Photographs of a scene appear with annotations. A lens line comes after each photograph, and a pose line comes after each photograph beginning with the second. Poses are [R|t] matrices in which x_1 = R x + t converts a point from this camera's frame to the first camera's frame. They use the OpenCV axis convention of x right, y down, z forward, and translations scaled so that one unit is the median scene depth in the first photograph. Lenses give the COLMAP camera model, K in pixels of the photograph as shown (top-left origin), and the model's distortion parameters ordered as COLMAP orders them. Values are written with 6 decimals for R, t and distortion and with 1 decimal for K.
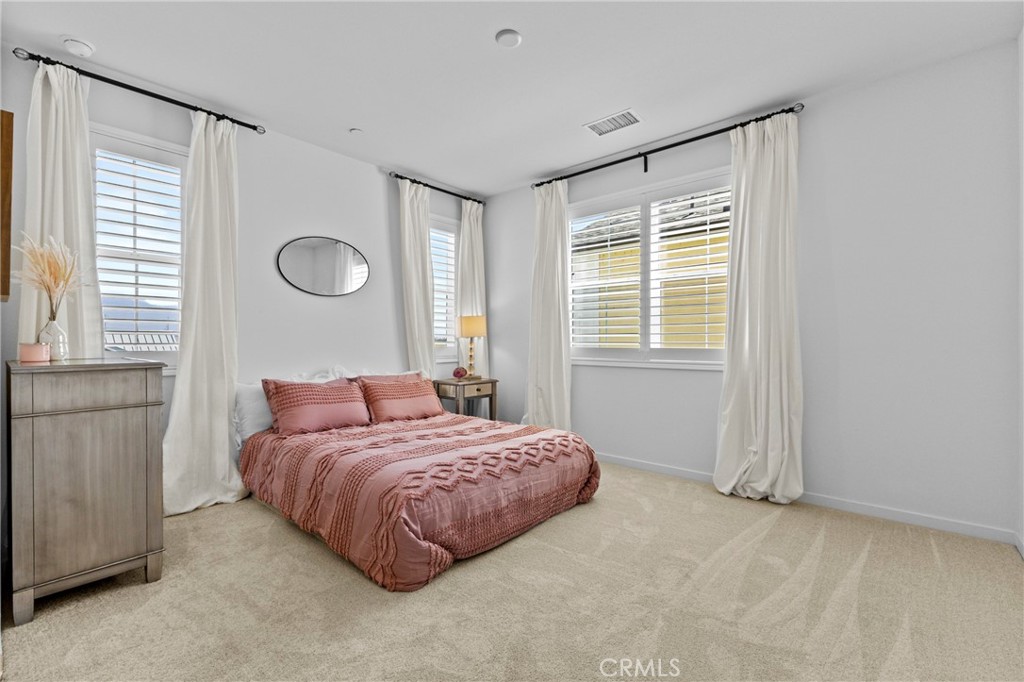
lens RADIAL K [[442.8, 0, 512.0], [0, 442.8, 341.0], [0, 0, 1]] dist [0.036391, 0.000196]
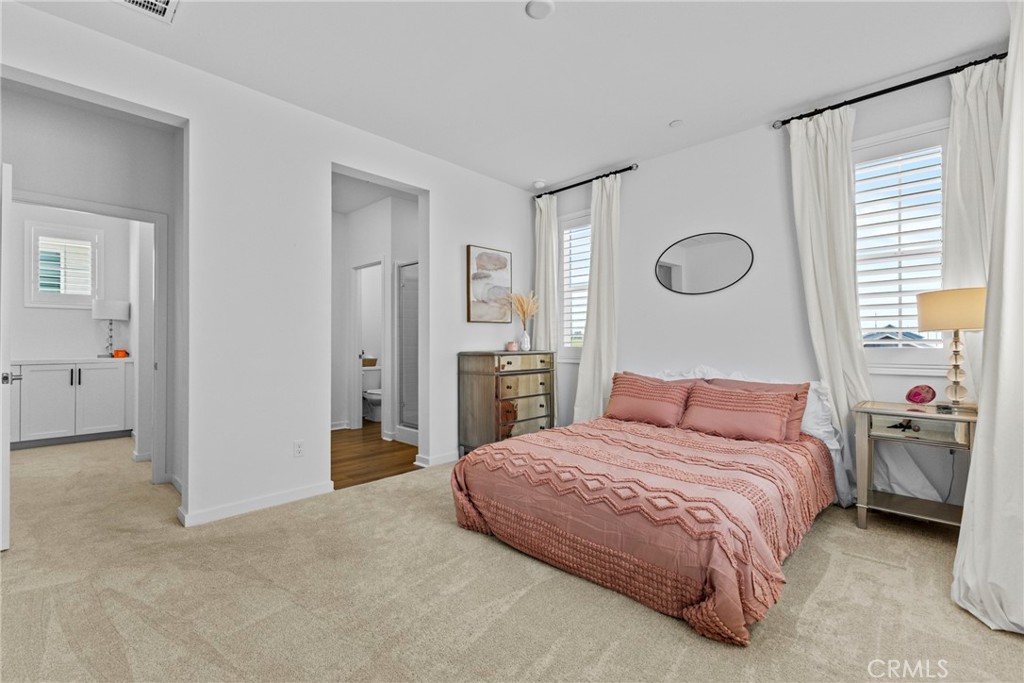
lens RADIAL K [[437.4, 0, 512.0], [0, 437.4, 341.5], [0, 0, 1]] dist [0.015592, -0.006017]
pose [[-0.023746, 0.001504, -0.999717, 0.449654], [0.007495, 0.999971, 0.001326, -0.000387], [0.999690, -0.007462, -0.023757, 0.490723]]
